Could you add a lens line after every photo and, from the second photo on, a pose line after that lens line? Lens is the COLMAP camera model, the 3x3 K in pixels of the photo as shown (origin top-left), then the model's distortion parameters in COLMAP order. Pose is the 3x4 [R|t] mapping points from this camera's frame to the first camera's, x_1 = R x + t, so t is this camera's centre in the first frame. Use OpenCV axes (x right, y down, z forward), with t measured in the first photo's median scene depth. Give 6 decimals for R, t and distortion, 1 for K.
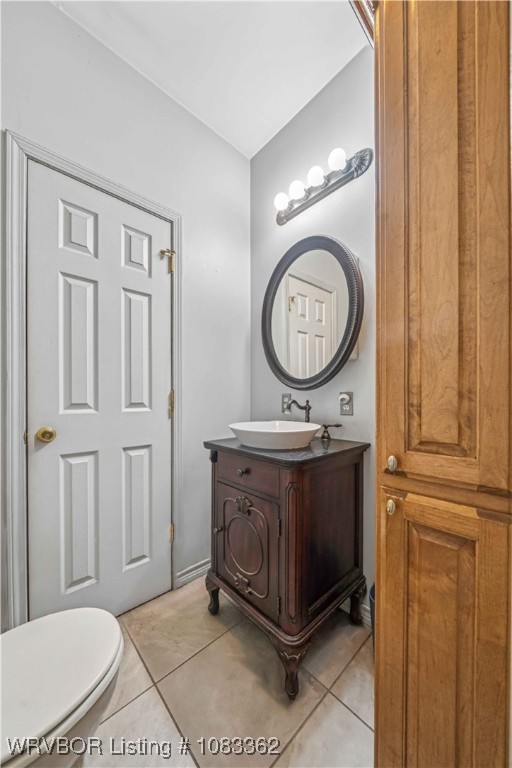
lens RADIAL K [[265.2, 0, 255.4], [0, 265.2, 399.2], [0, 0, 1]] dist [-0.002569, -0.001297]
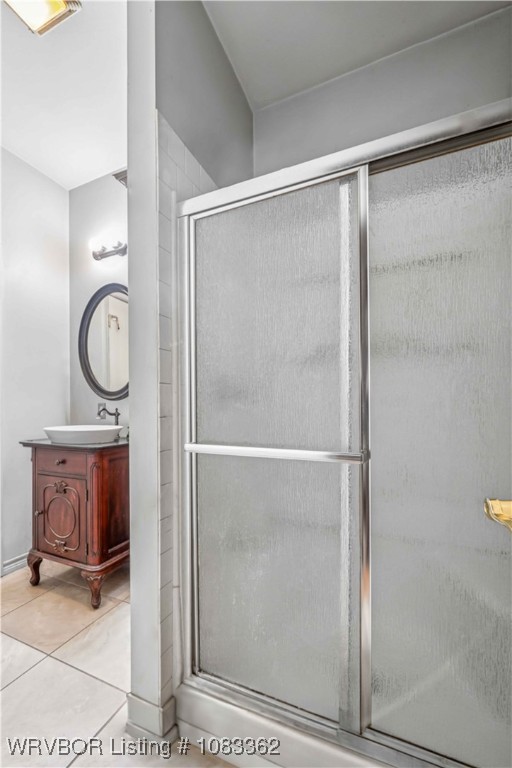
lens RADIAL K [[354.5, 0, 228.9], [0, 354.5, 406.1], [0, 0, 1]] dist [-0.003176, -0.000307]
pose [[0.932694, -0.005389, 0.360627, 0.095734], [0.007921, 0.999953, -0.005544, 0.007996], [-0.360581, 0.008027, 0.932693, -0.878976]]
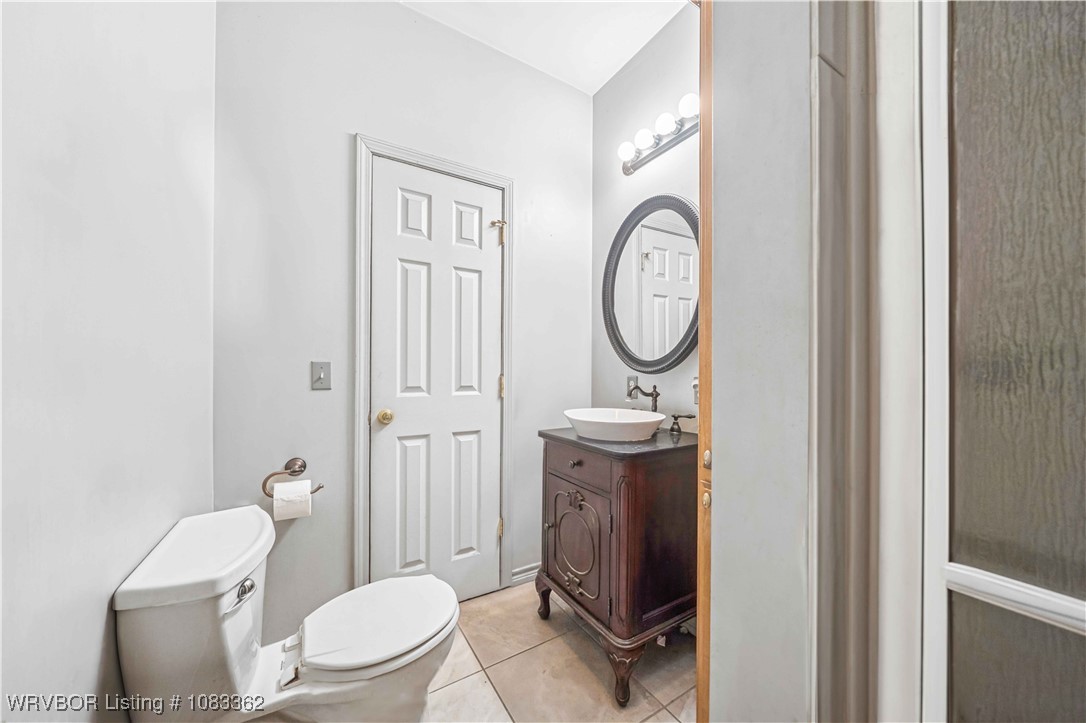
lens RADIAL K [[375.1, 0, 536.4], [0, 375.1, 370.3], [0, 0, 1]] dist [-0.002569, -0.001297]
pose [[0.978328, 0.006937, -0.206944, 0.082541], [-0.007259, 0.999973, -0.000800, -0.046556], [0.206933, 0.002285, 0.978352, -0.286230]]
